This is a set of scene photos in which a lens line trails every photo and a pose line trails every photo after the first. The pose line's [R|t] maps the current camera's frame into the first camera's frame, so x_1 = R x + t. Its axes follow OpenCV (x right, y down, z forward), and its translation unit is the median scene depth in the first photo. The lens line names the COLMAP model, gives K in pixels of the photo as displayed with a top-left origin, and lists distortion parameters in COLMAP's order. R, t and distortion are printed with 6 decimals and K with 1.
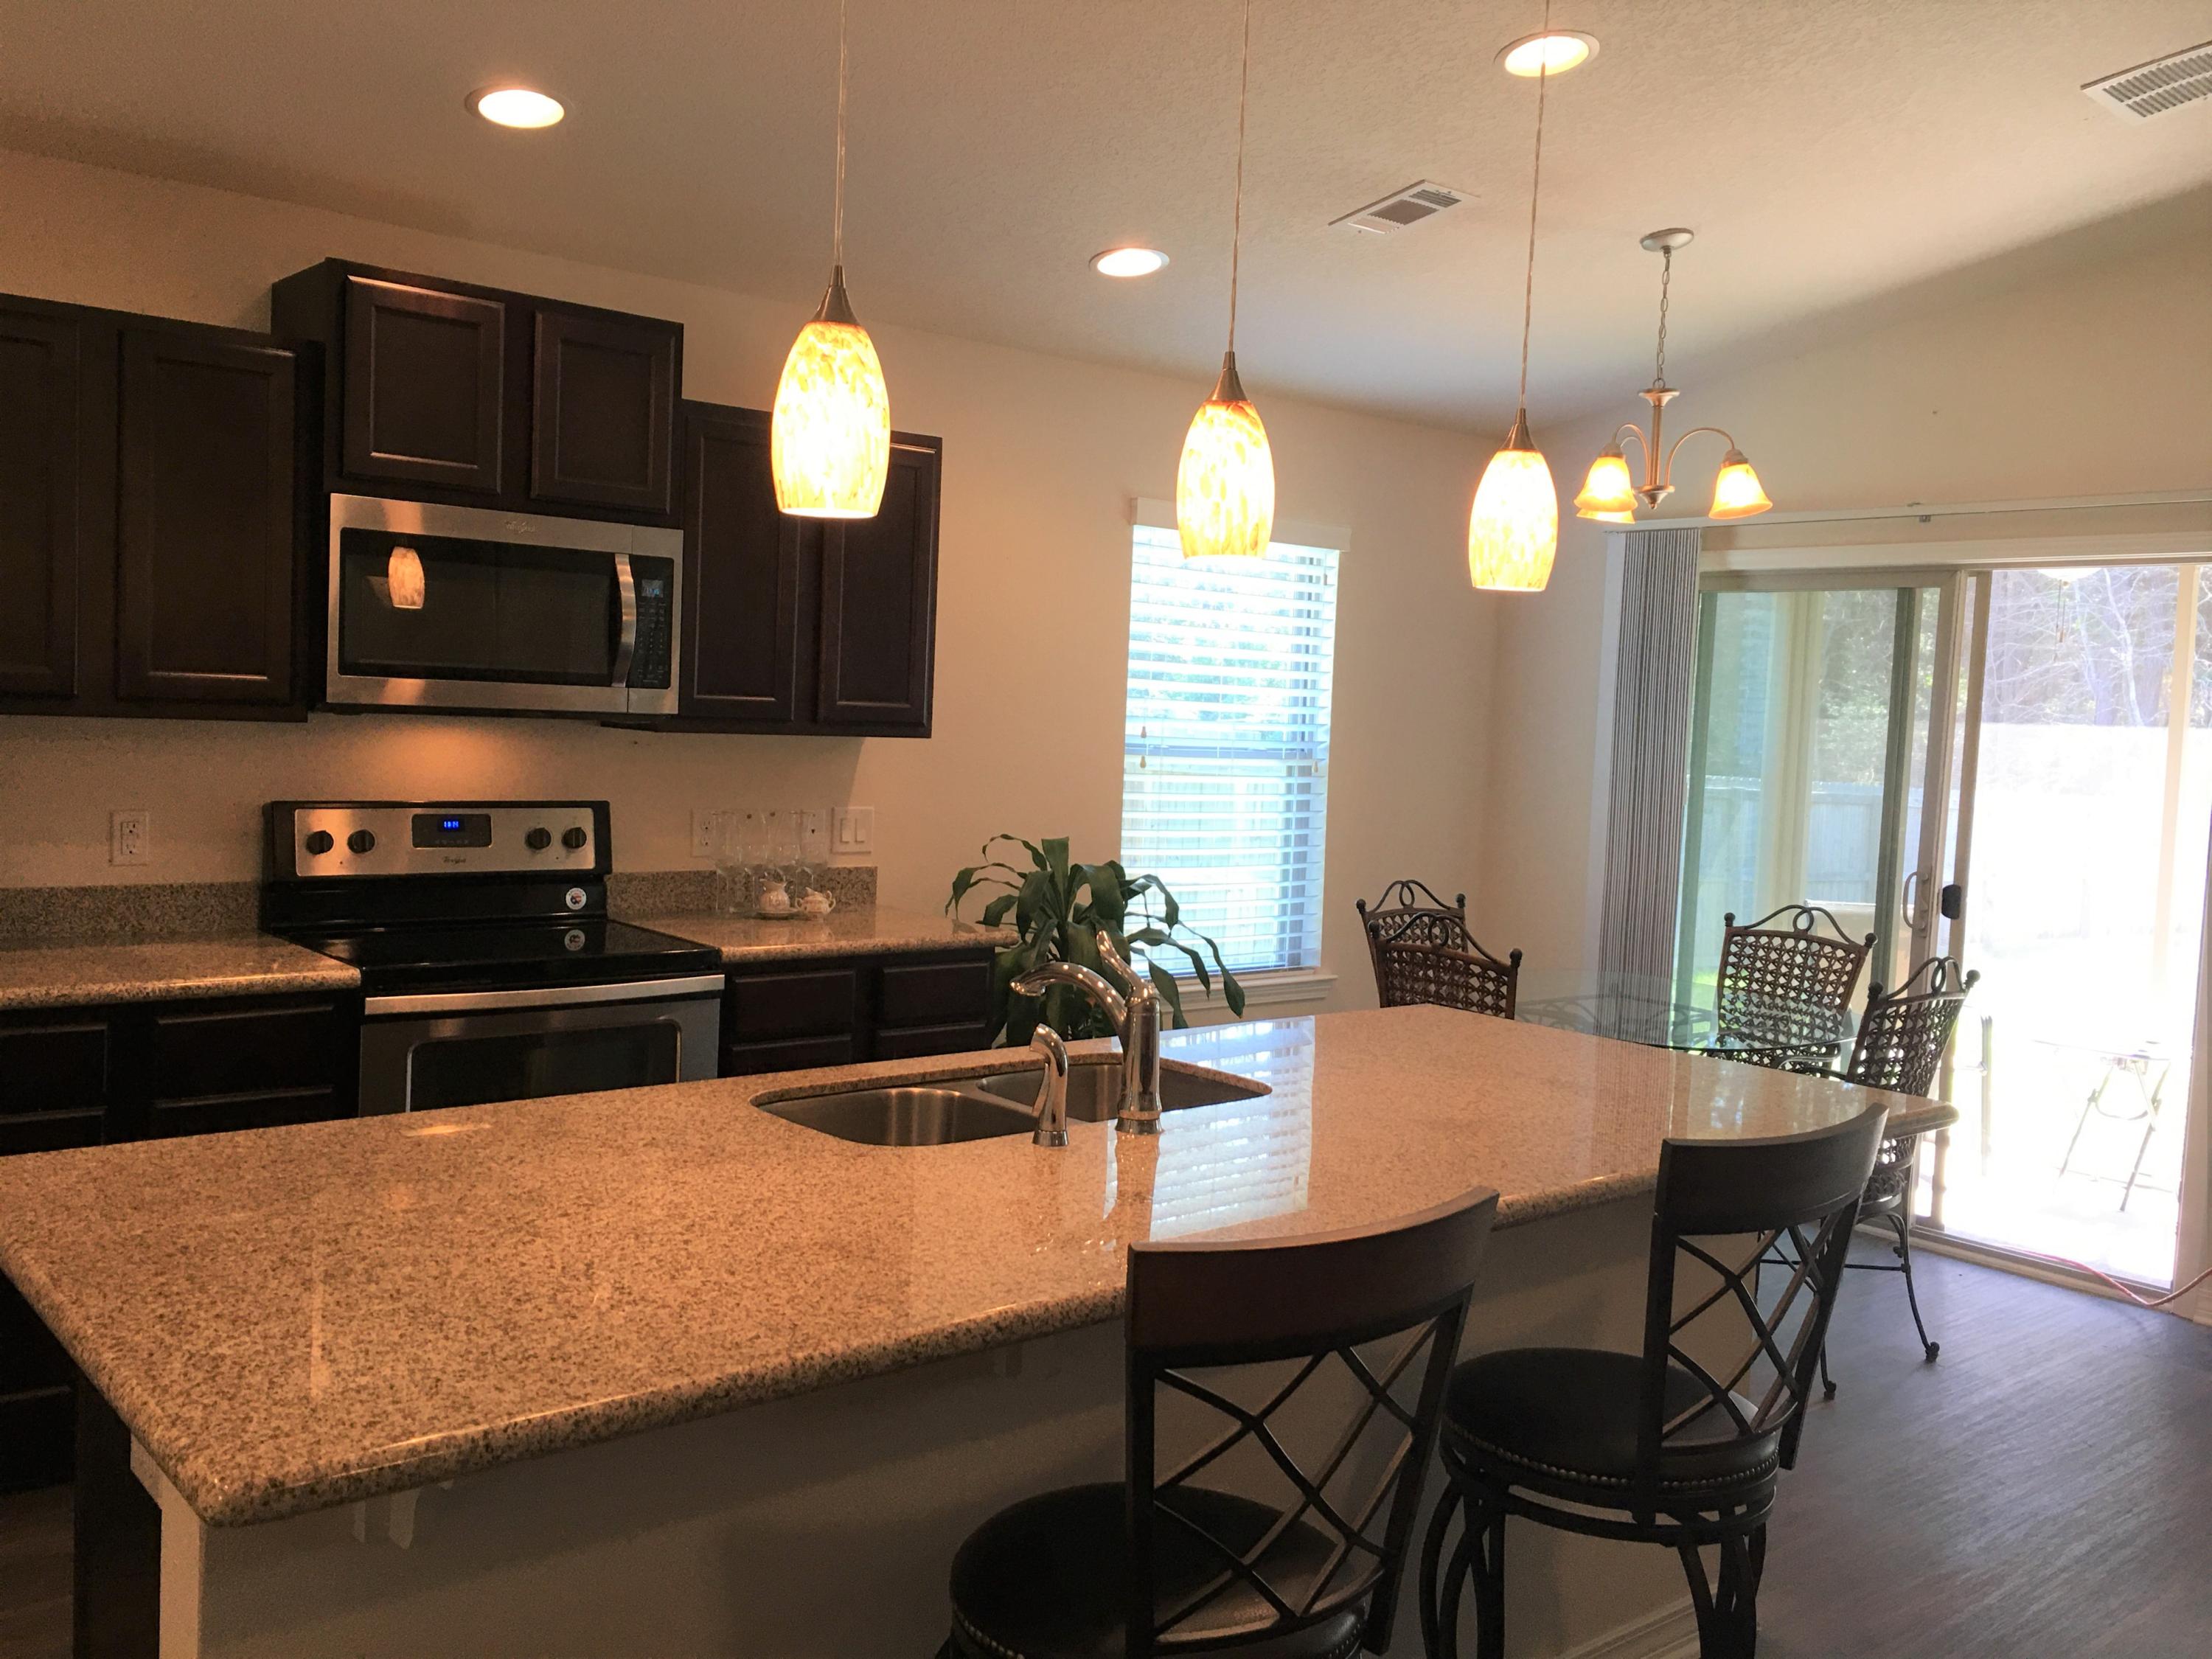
lens RADIAL K [[1878.0, 0, 1098.9], [0, 1878.0, 799.6], [0, 0, 1]] dist [0.082562, -0.109273]
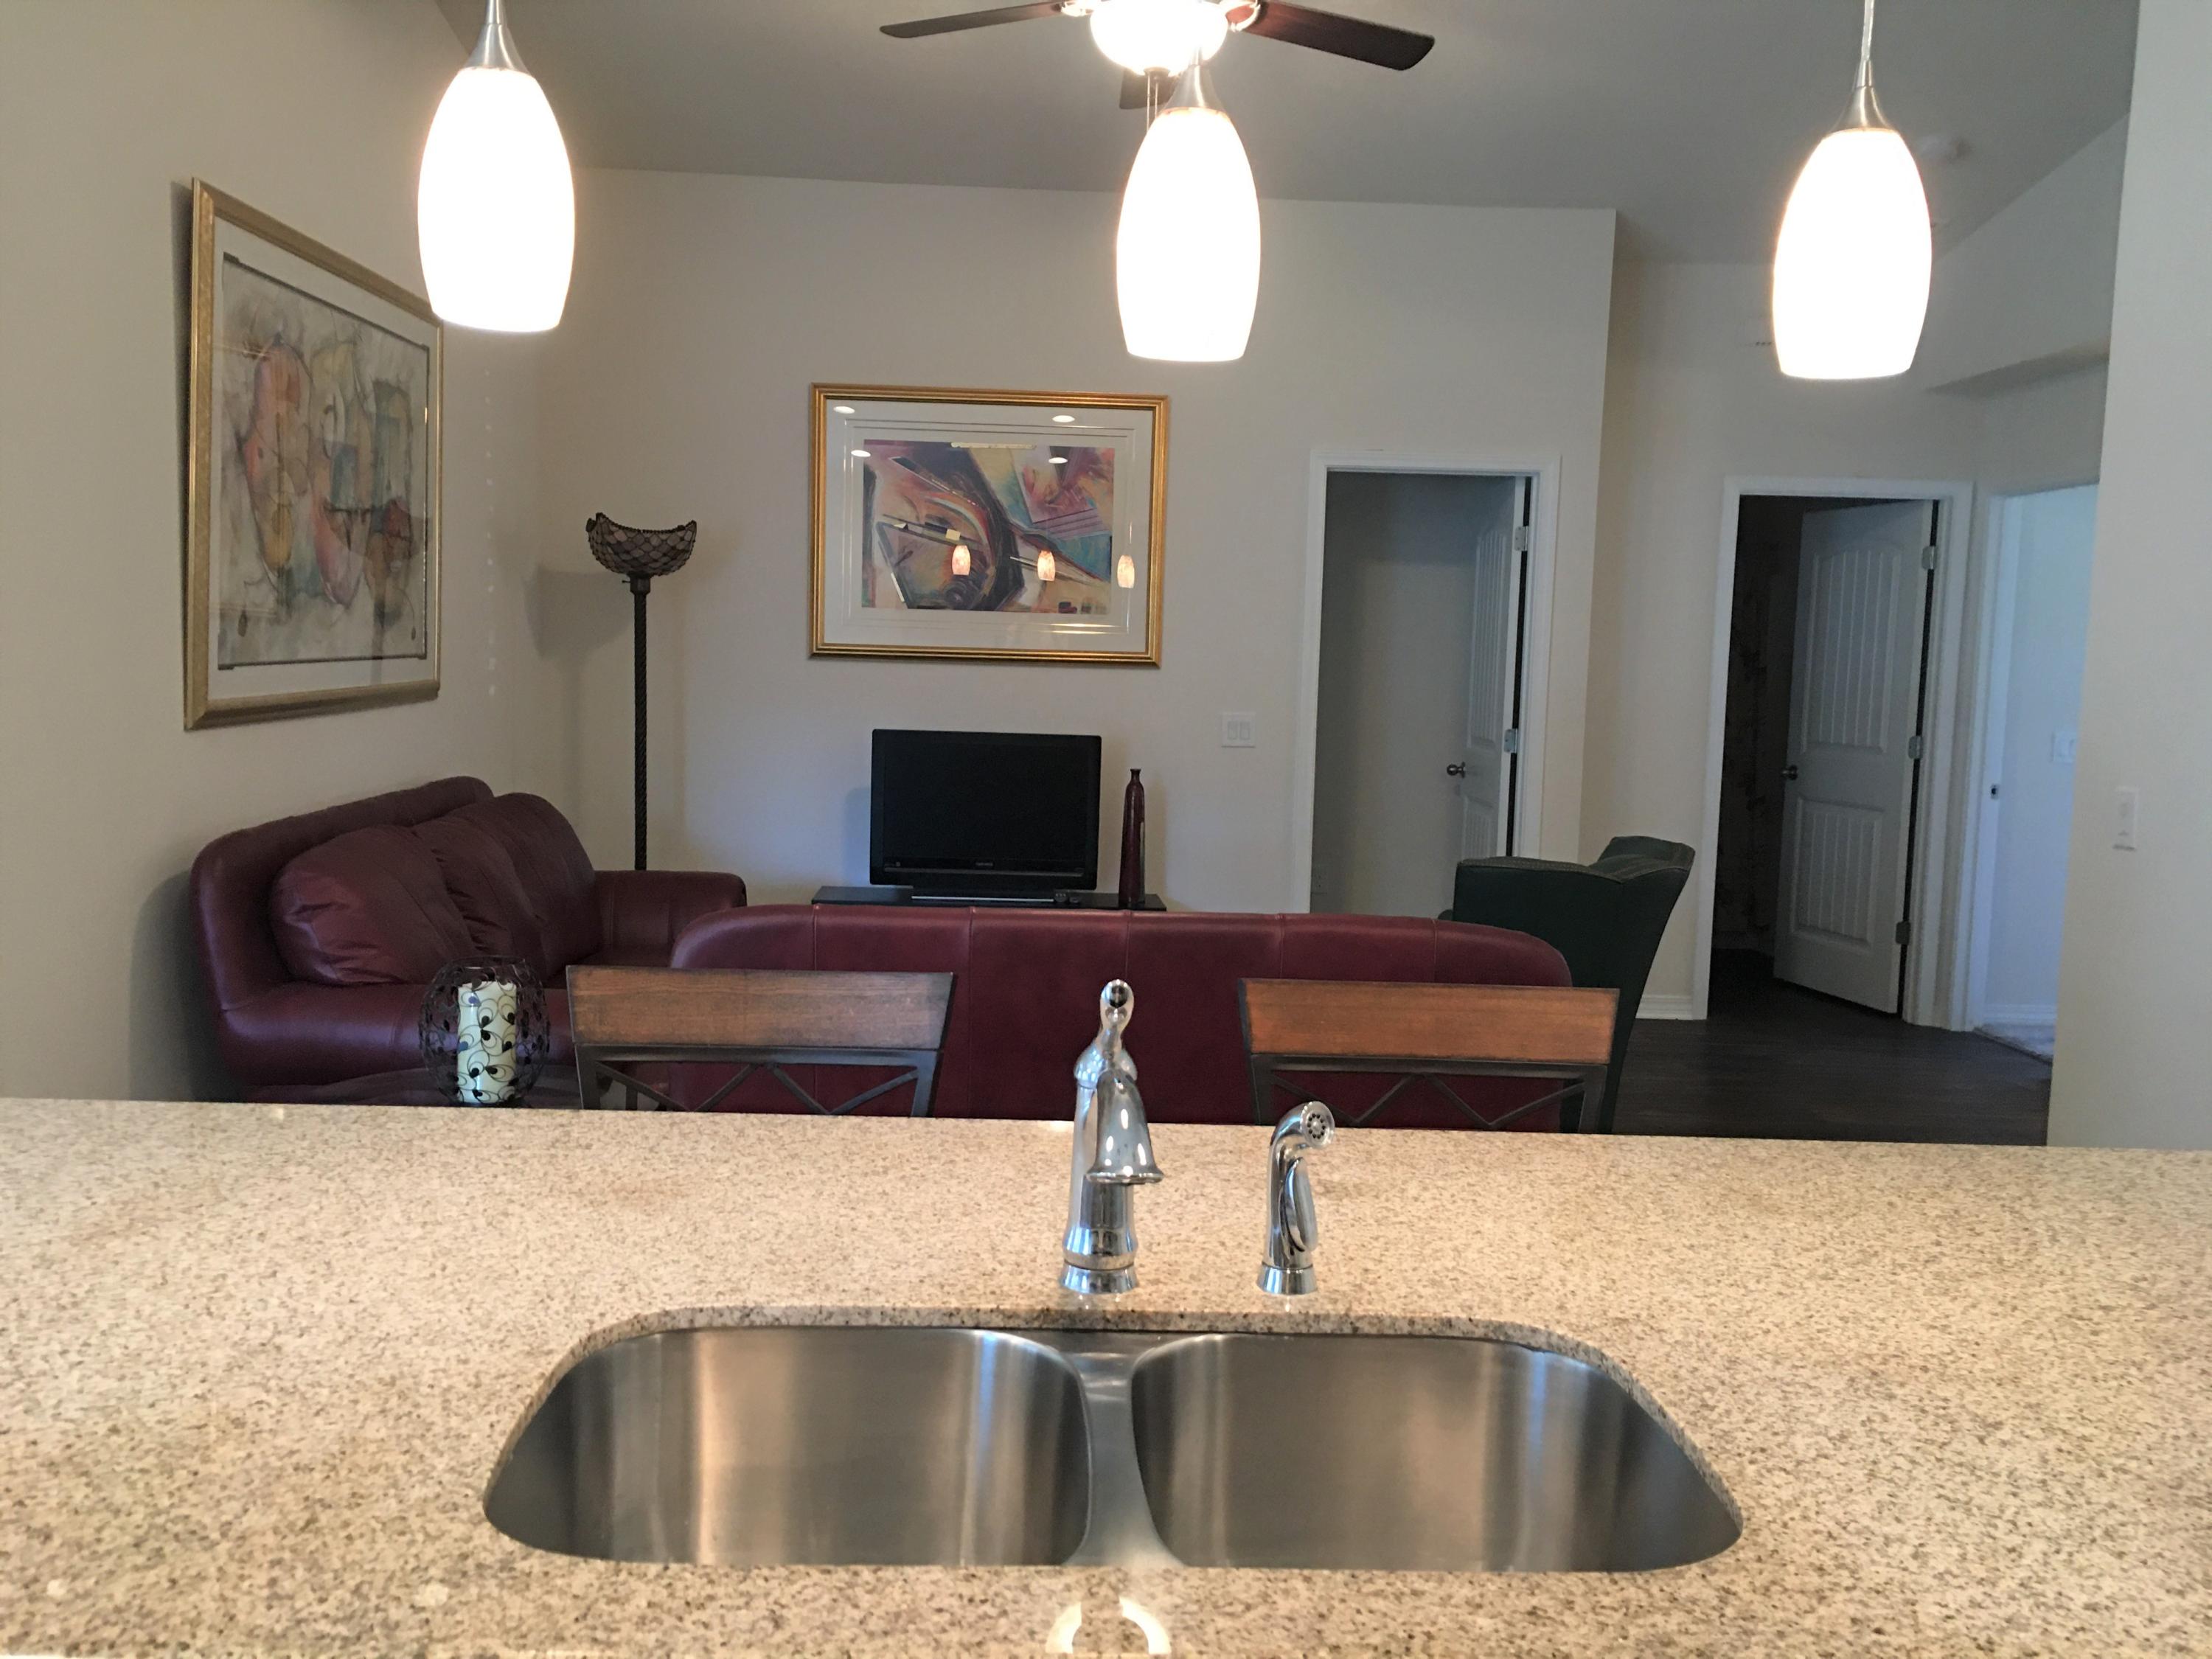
lens RADIAL K [[1878.0, 0, 1091.9], [0, 1878.0, 811.8], [0, 0, 1]] dist [0.082562, -0.109273]
pose [[-0.785096, -0.122945, 0.607049, -0.201338], [-0.033475, 0.987091, 0.156620, -0.039992], [-0.618469, 0.102641, -0.779077, 0.912469]]
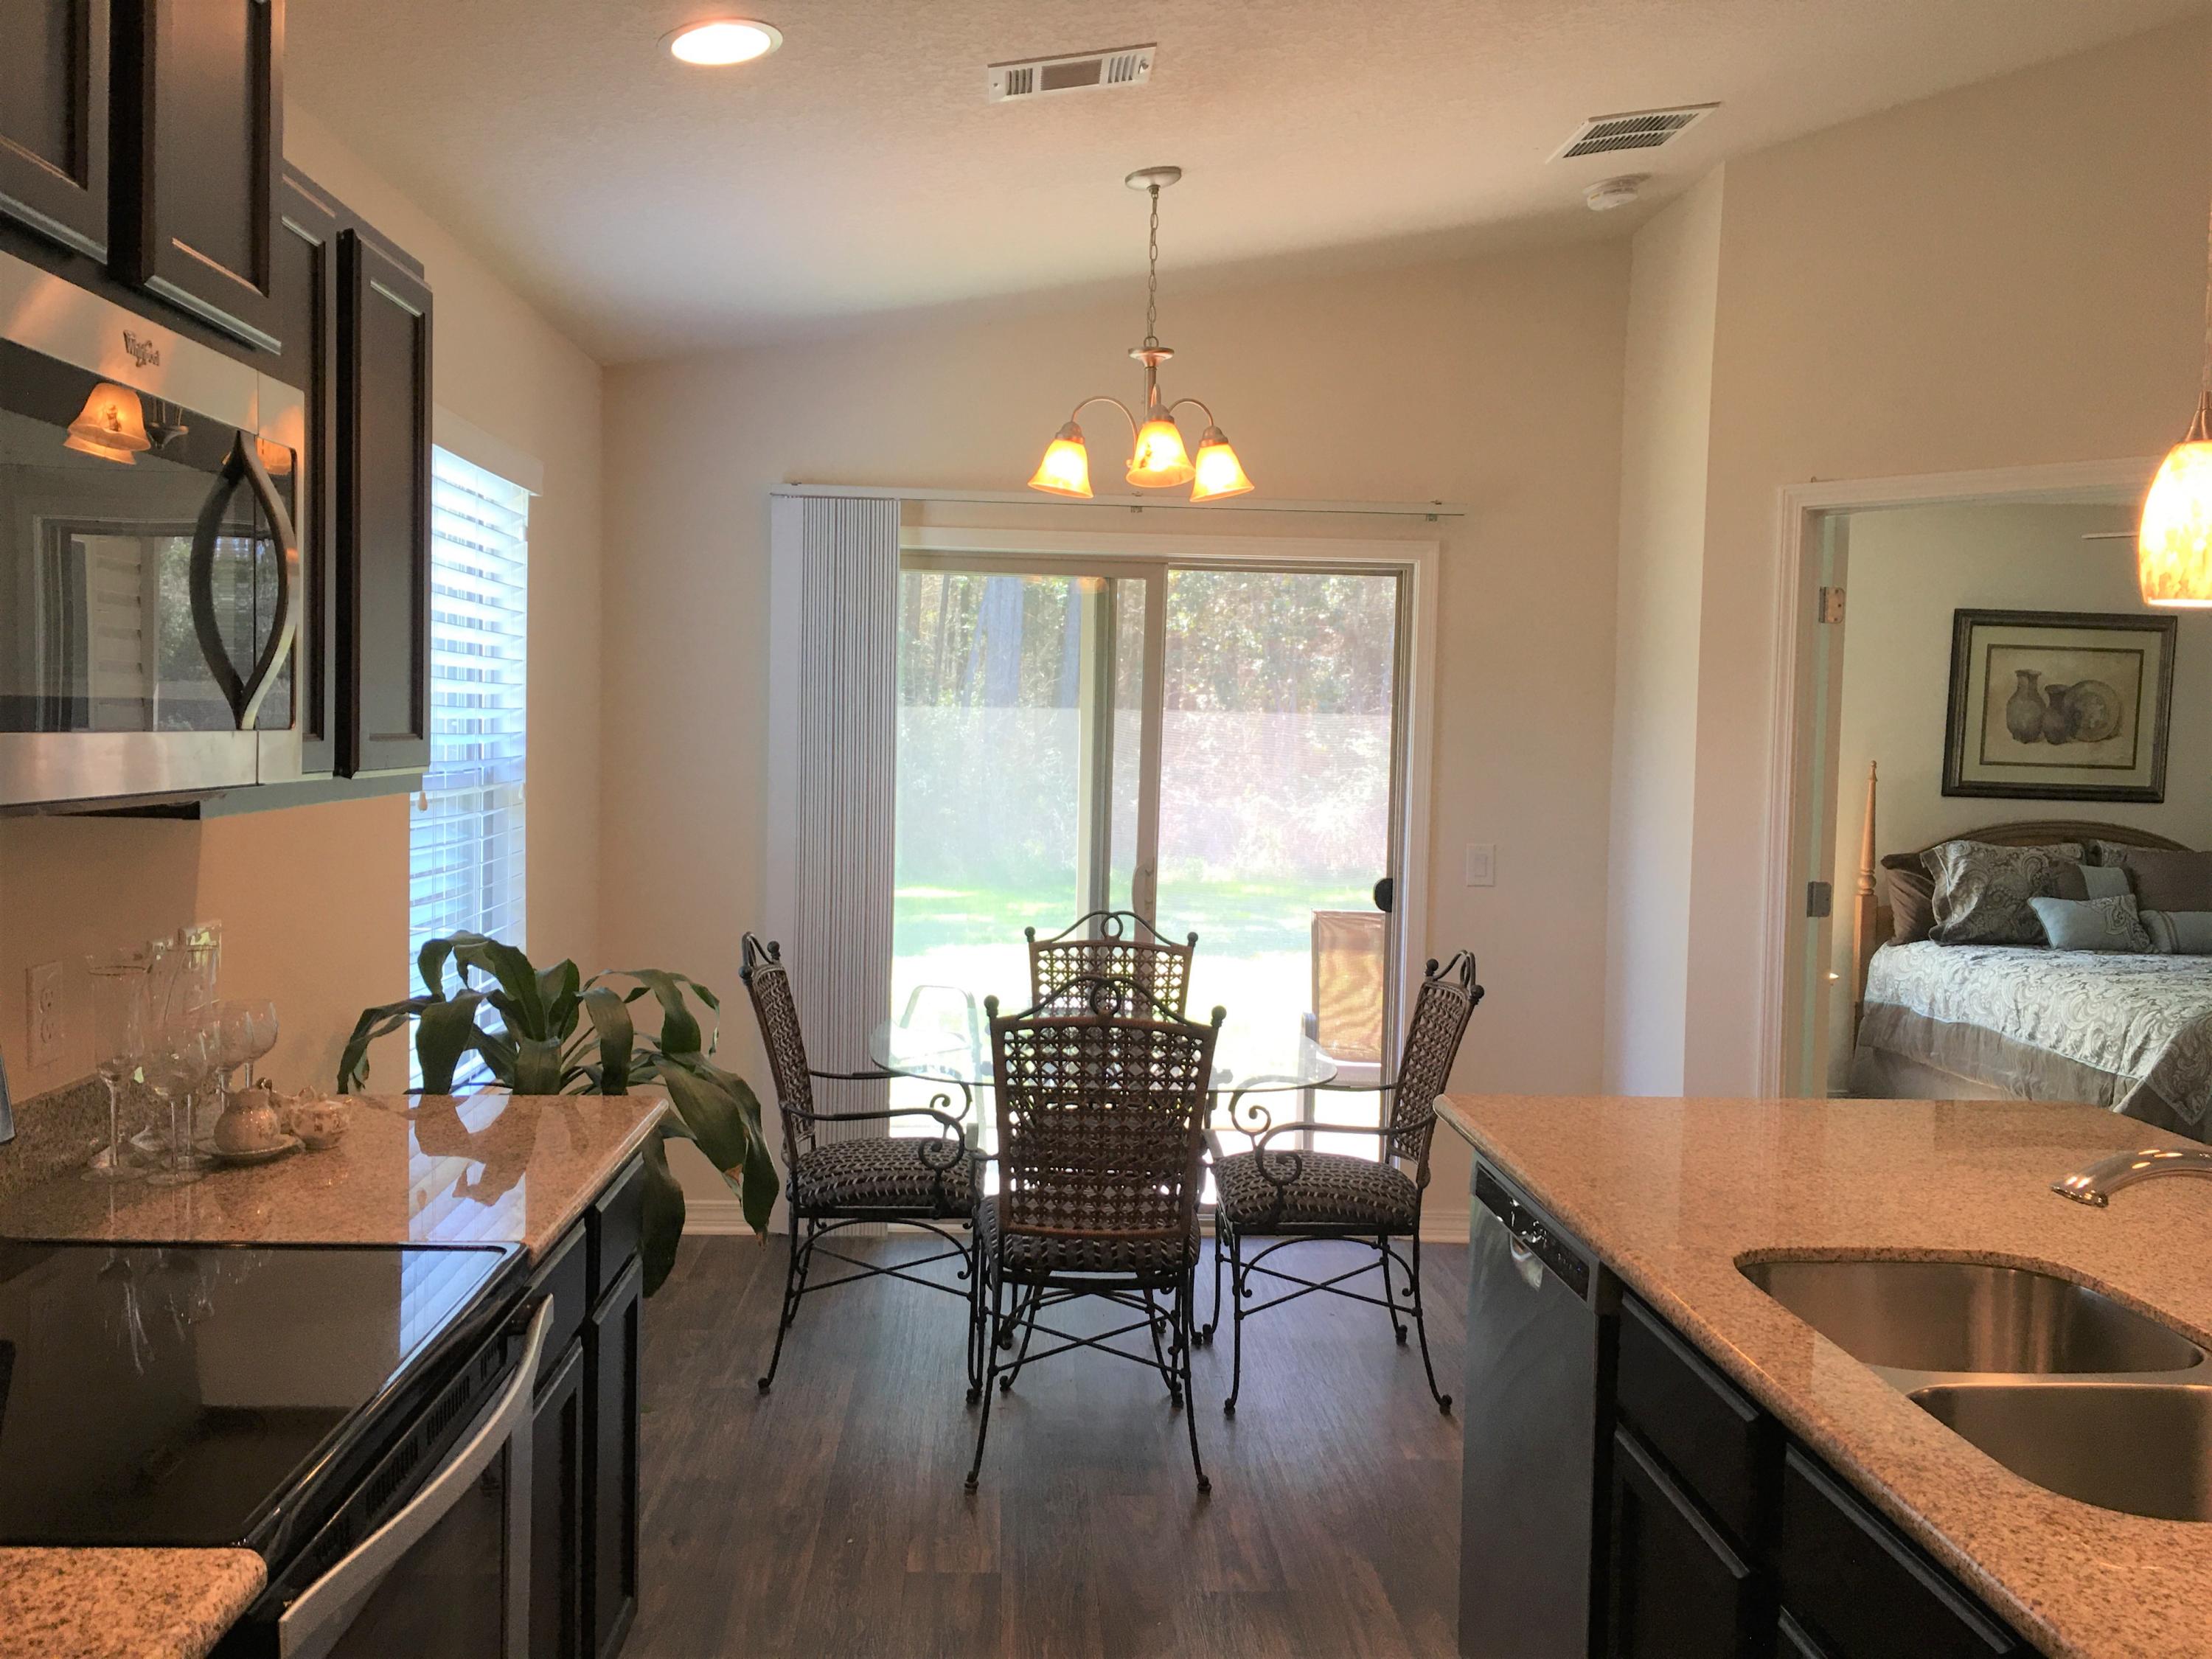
lens RADIAL K [[1878.0, 0, 1096.1], [0, 1878.0, 819.7], [0, 0, 1]] dist [0.082562, -0.109273]
pose [[0.603844, -0.069501, 0.794066, -0.516051], [0.044218, 0.997578, 0.053688, -0.055697], [-0.795875, 0.002693, 0.605455, 0.587027]]
